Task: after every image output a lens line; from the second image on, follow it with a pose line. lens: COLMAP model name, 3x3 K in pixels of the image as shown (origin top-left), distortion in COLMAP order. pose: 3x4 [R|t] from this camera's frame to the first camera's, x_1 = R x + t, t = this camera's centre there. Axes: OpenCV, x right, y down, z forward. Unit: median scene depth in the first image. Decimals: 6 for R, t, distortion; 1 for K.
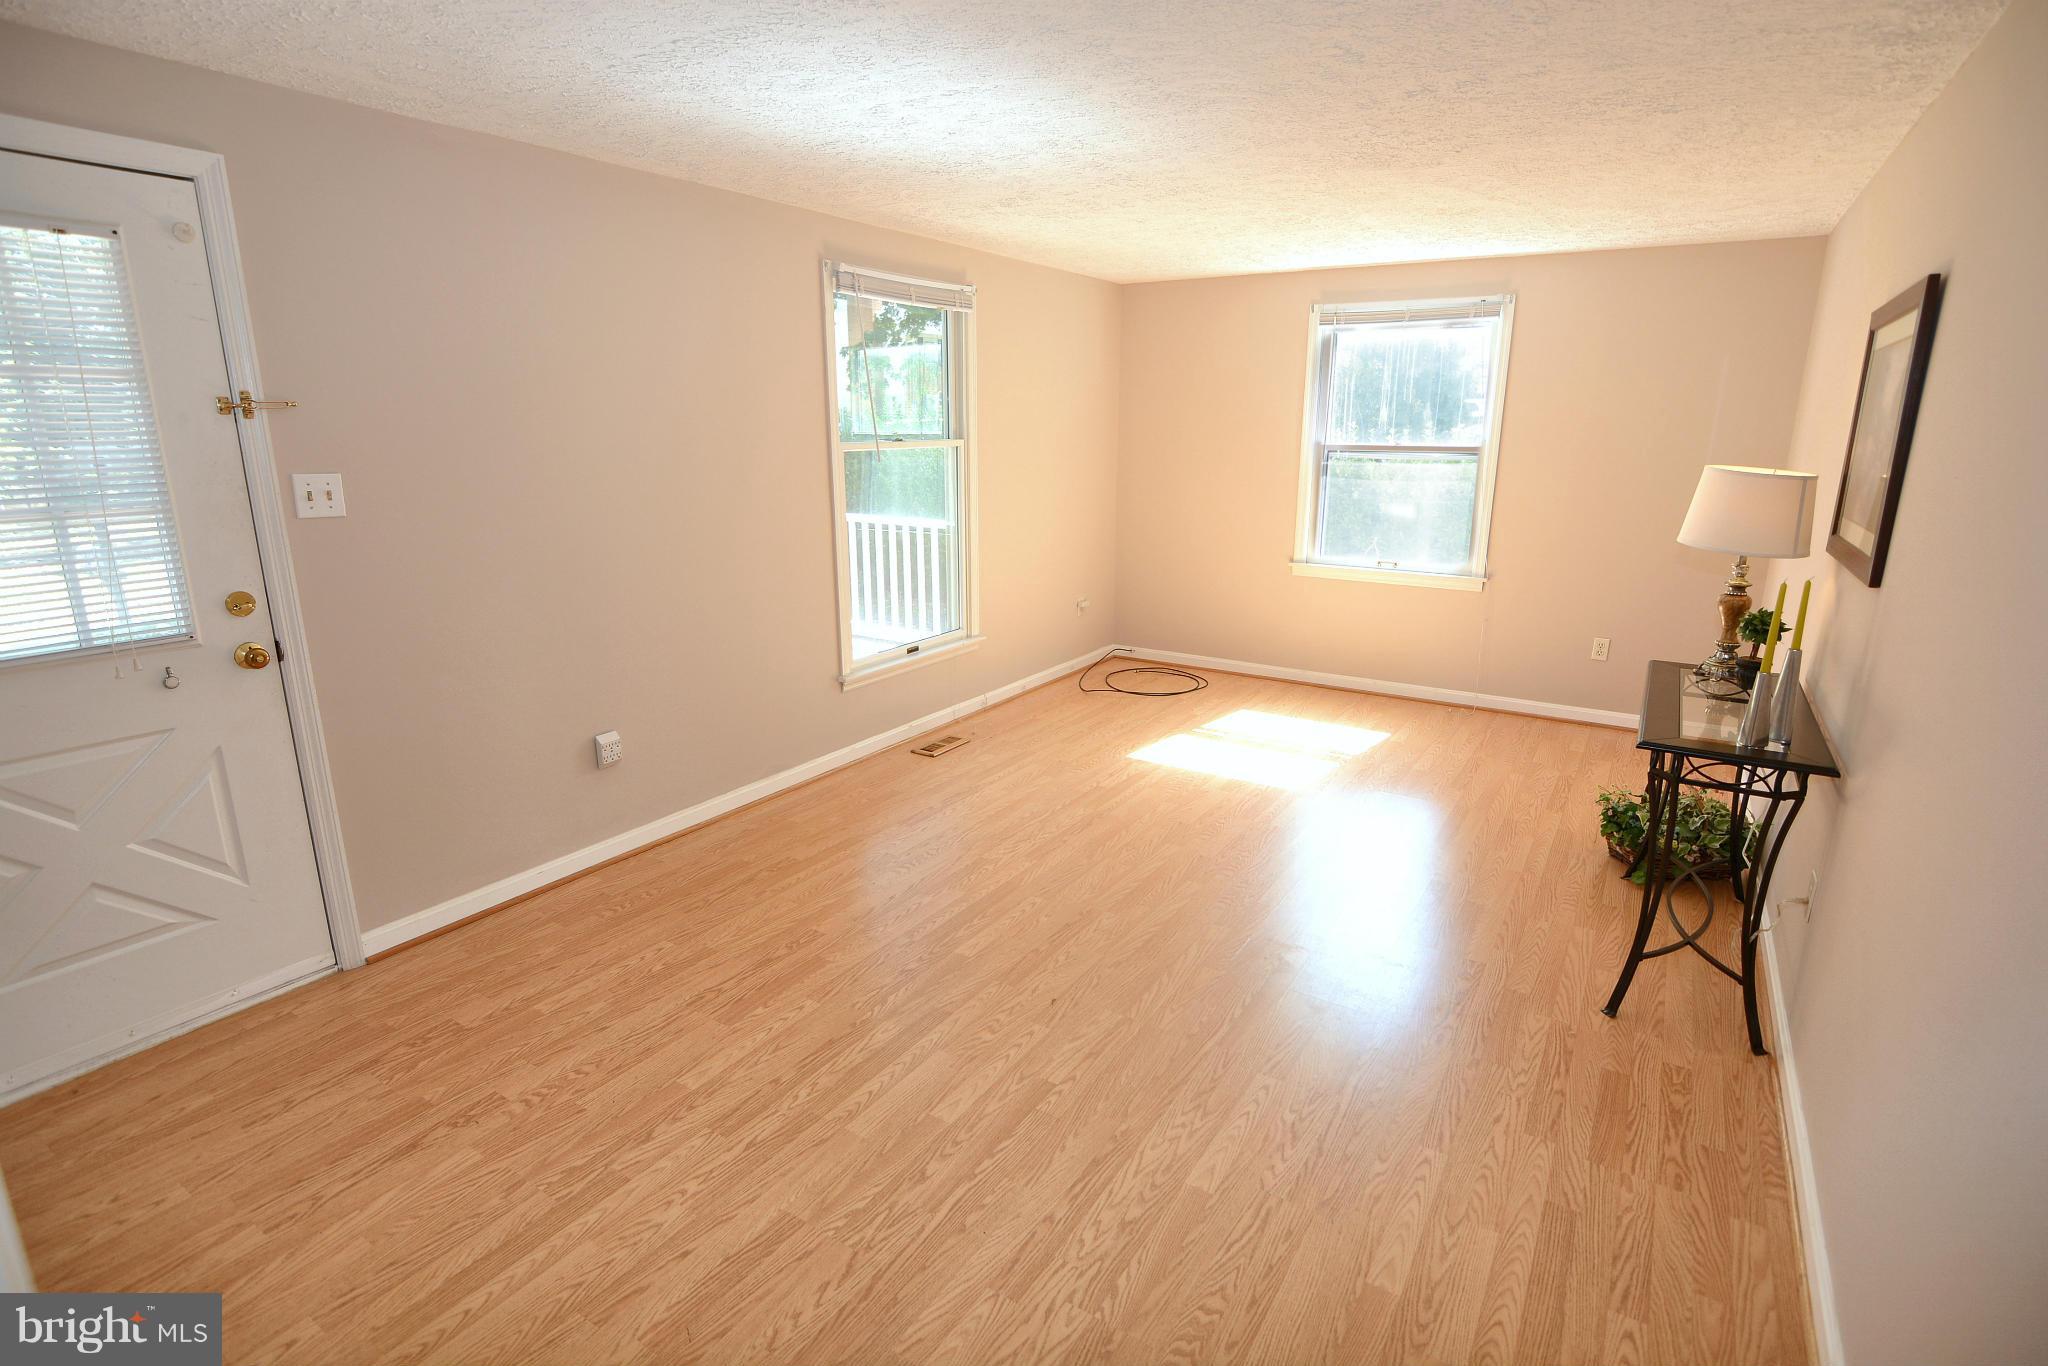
lens RADIAL K [[1003.4, 0, 1030.7], [0, 1003.4, 679.6], [0, 0, 1]] dist [-0.034914, 0.013757]
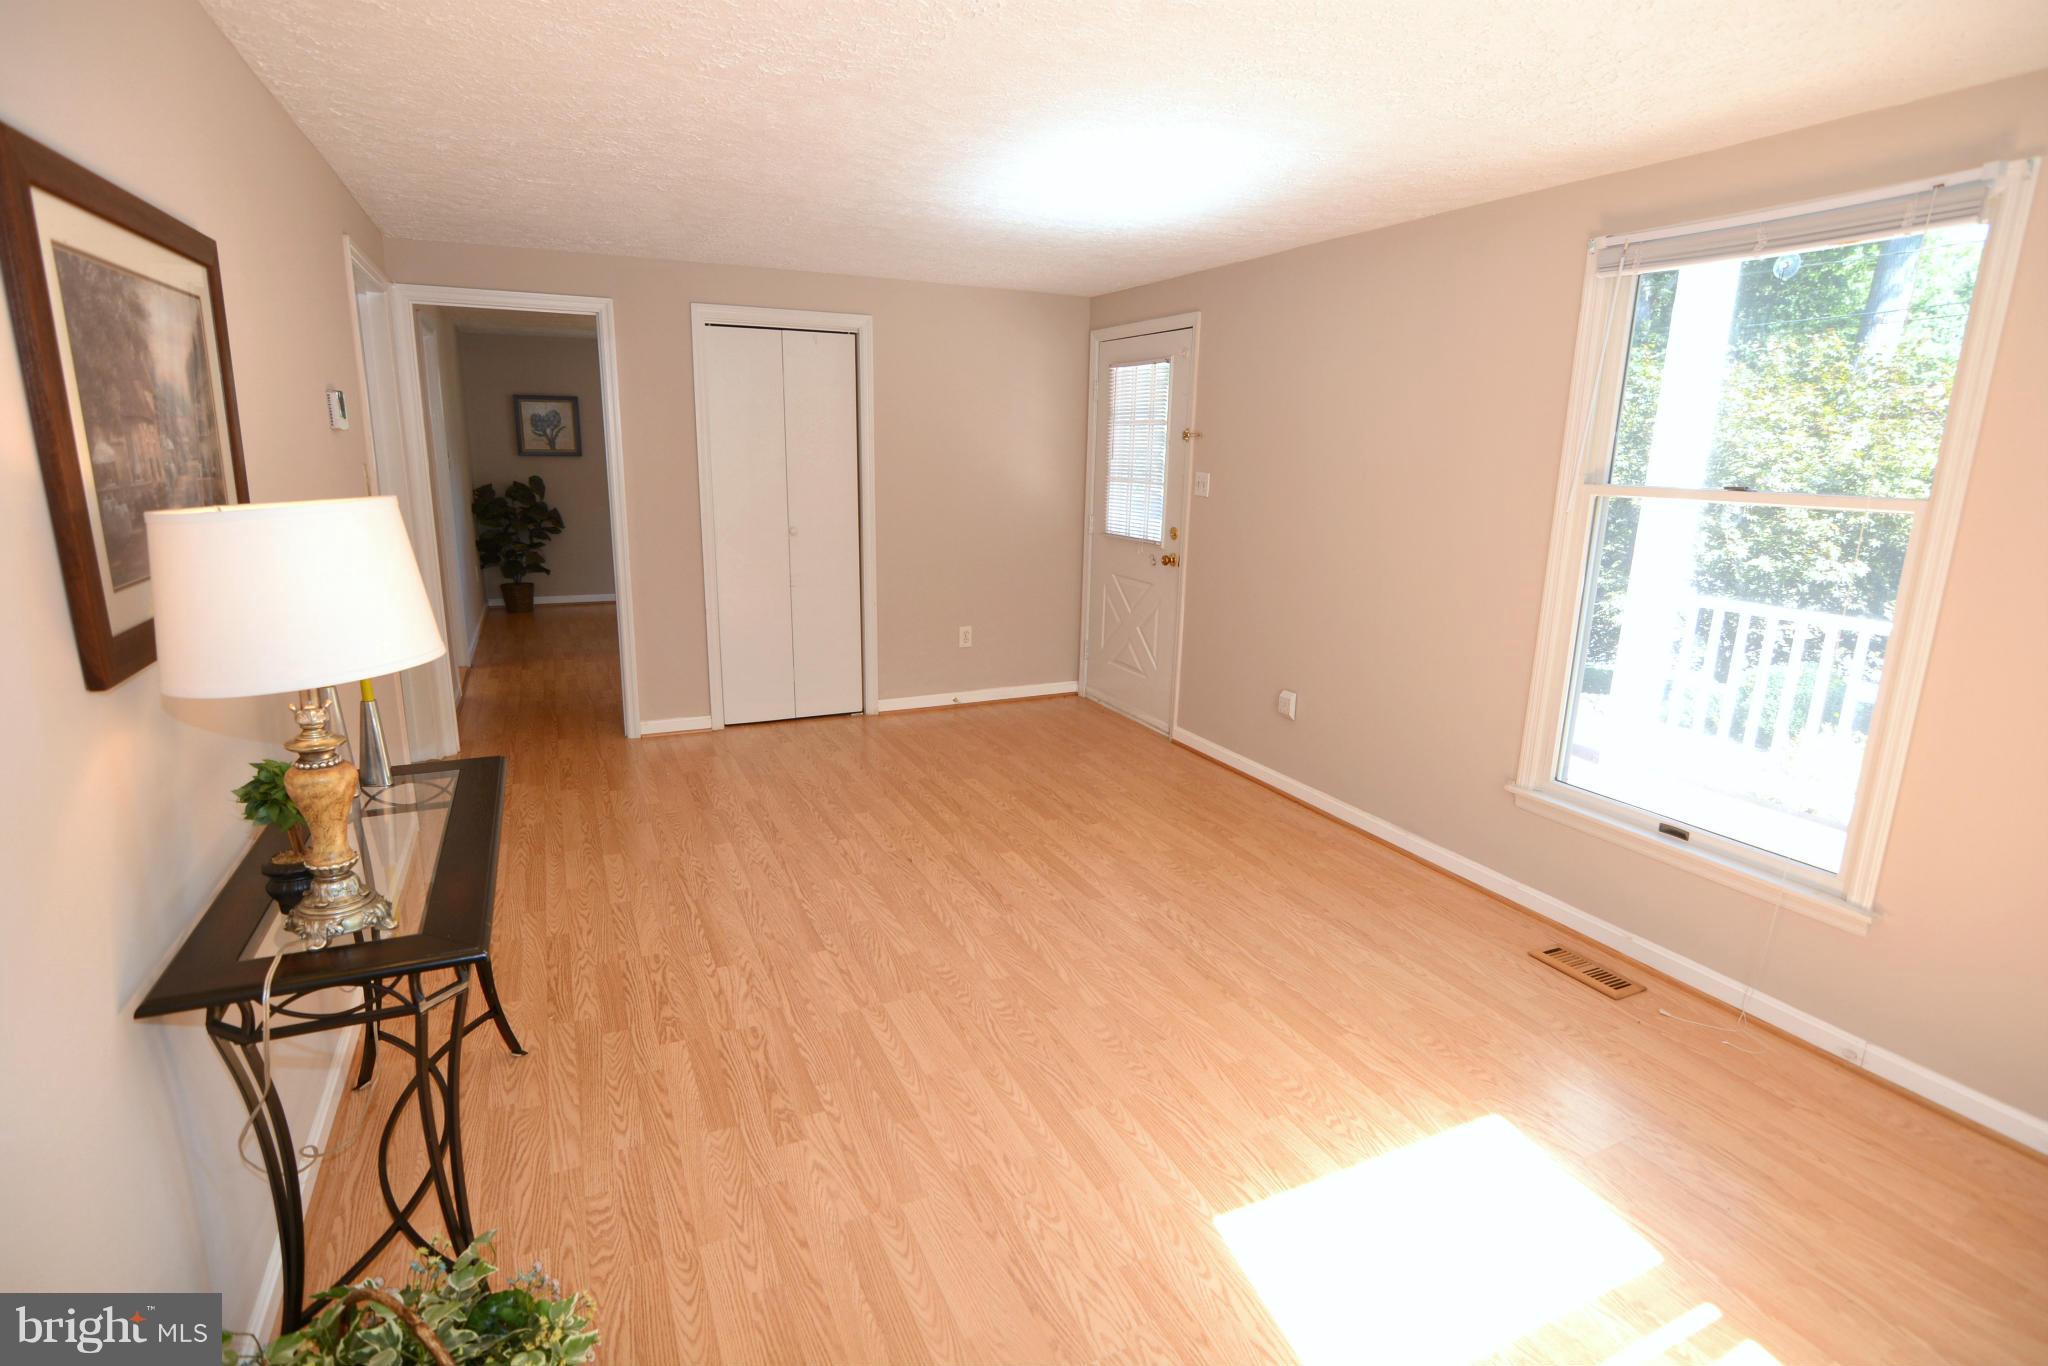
lens RADIAL K [[1003.4, 0, 1030.7], [0, 1003.4, 679.6], [0, 0, 1]] dist [-0.034914, 0.013757]
pose [[-0.527873, 0.178572, -0.830338, 1.000300], [-0.237230, 0.907736, 0.346032, -0.401733], [0.815519, 0.379642, -0.436807, 1.600387]]
